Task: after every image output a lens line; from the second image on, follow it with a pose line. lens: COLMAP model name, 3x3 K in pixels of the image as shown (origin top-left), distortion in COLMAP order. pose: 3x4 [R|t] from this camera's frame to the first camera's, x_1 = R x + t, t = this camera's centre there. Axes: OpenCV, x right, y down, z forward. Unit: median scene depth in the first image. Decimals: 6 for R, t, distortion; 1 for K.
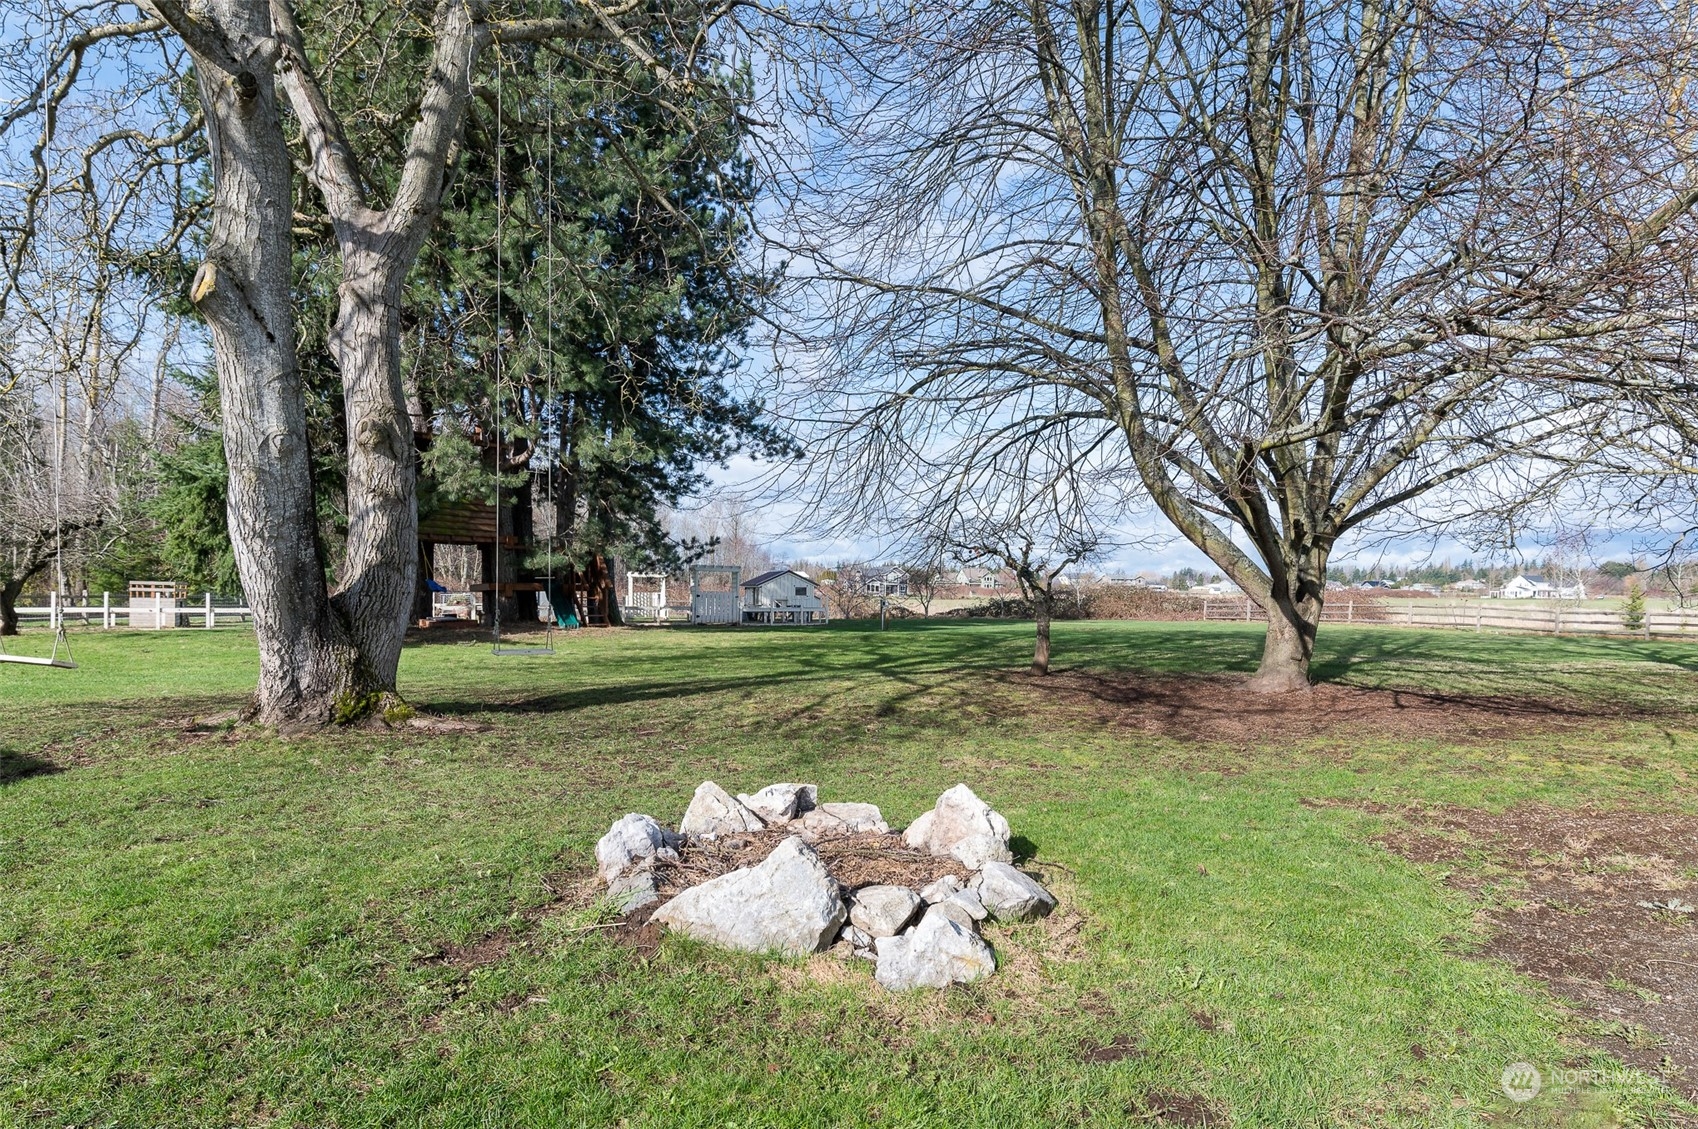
lens RADIAL K [[957.6, 0, 870.1], [0, 957.6, 611.9], [0, 0, 1]] dist [-0.000439, -0.000220]
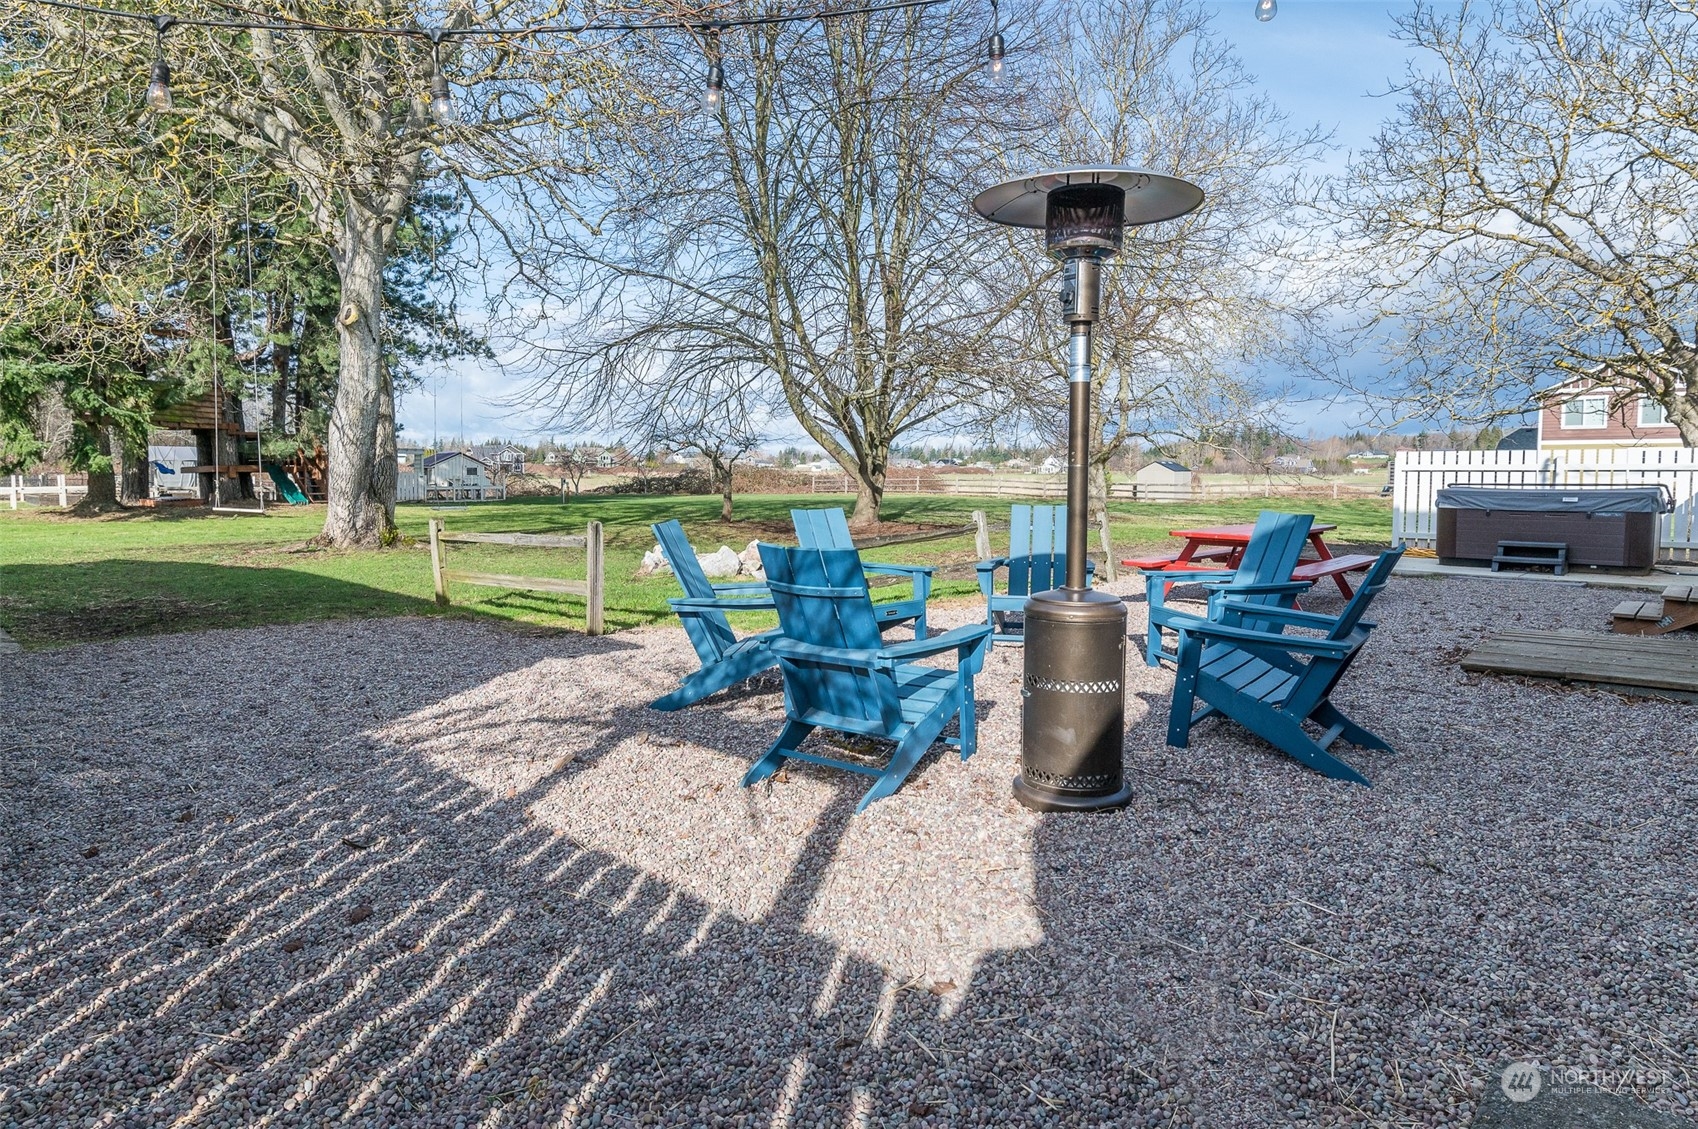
lens RADIAL K [[949.9, 0, 854.2], [0, 949.9, 526.5], [0, 0, 1]] dist [0.000564, 0.000120]
pose [[0.926374, -0.027489, 0.375600, -0.188911], [0.013110, 0.999082, 0.040786, 0.008656], [-0.376377, -0.032859, 0.925884, -0.470309]]
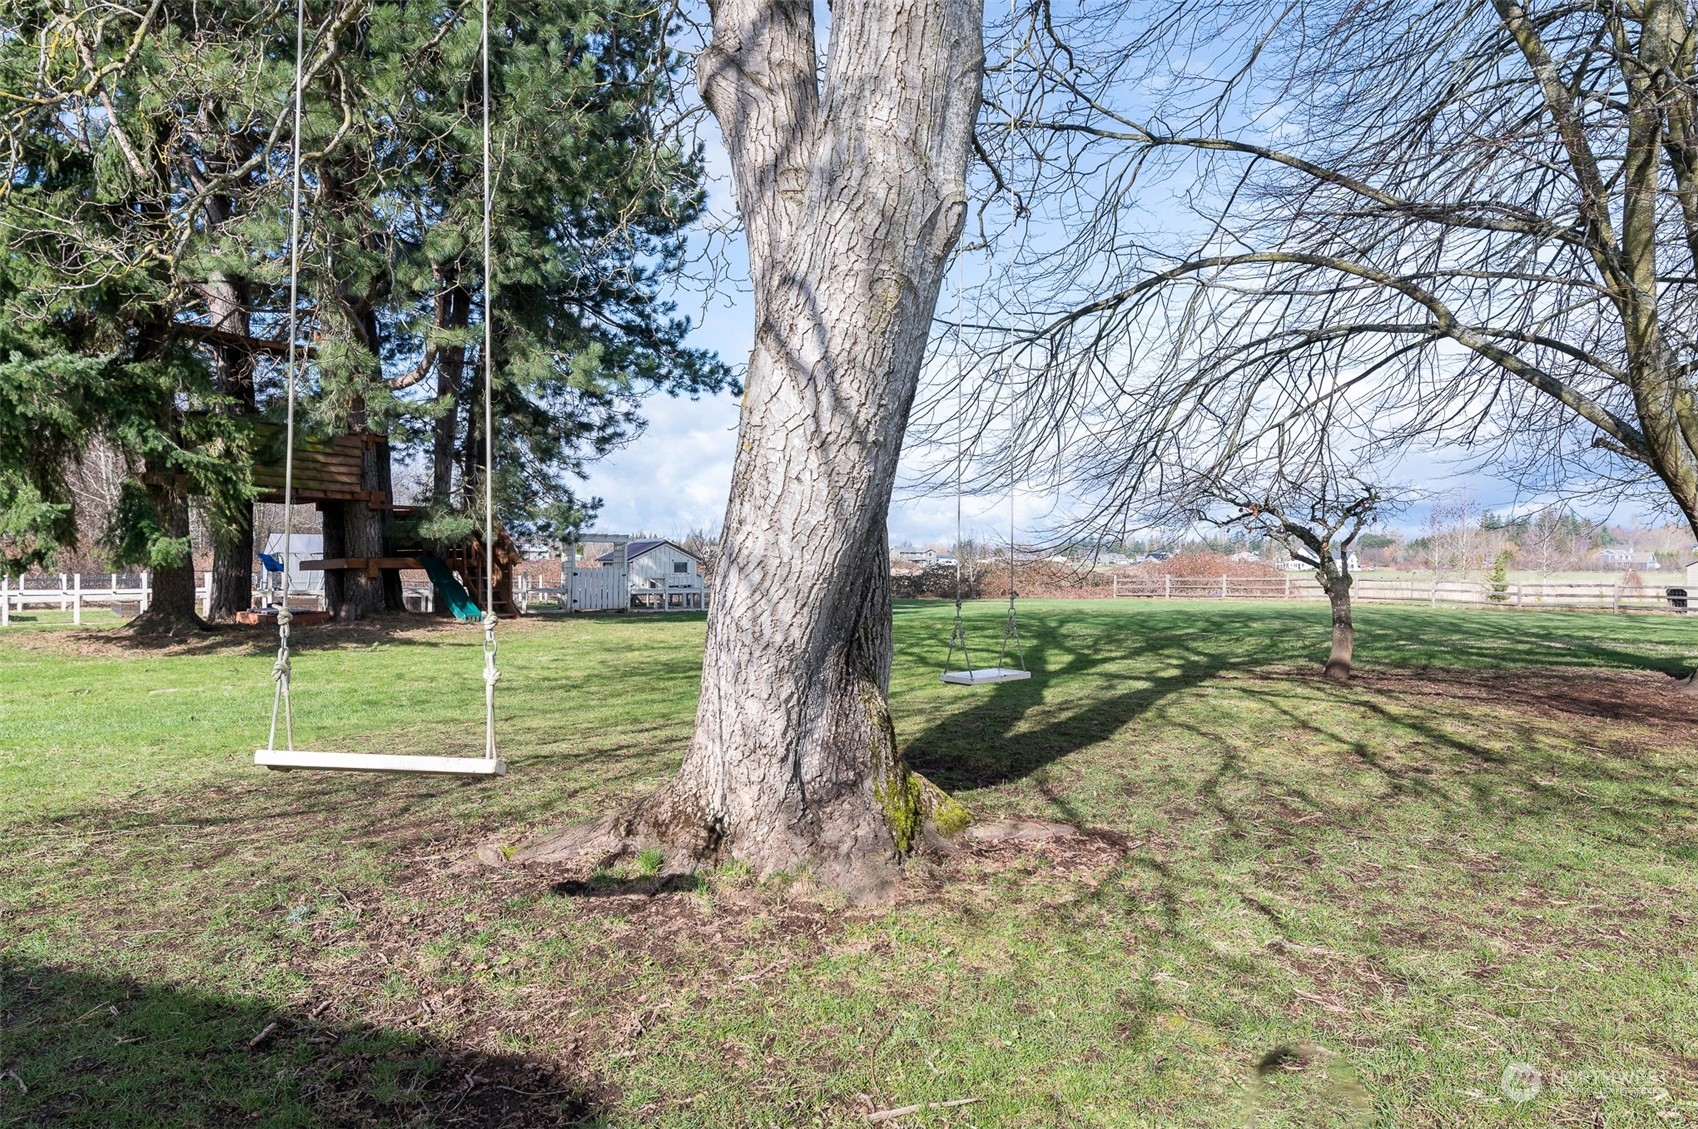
lens RADIAL K [[1088.2, 0, 849.0], [0, 1088.2, 564.5], [0, 0, 1]] dist [-0.009074, -0.002364]
pose [[0.975644, -0.005038, 0.219302, -0.327241], [0.010215, 0.999695, -0.022477, -0.005355], [-0.219122, 0.024170, 0.975398, 0.227931]]
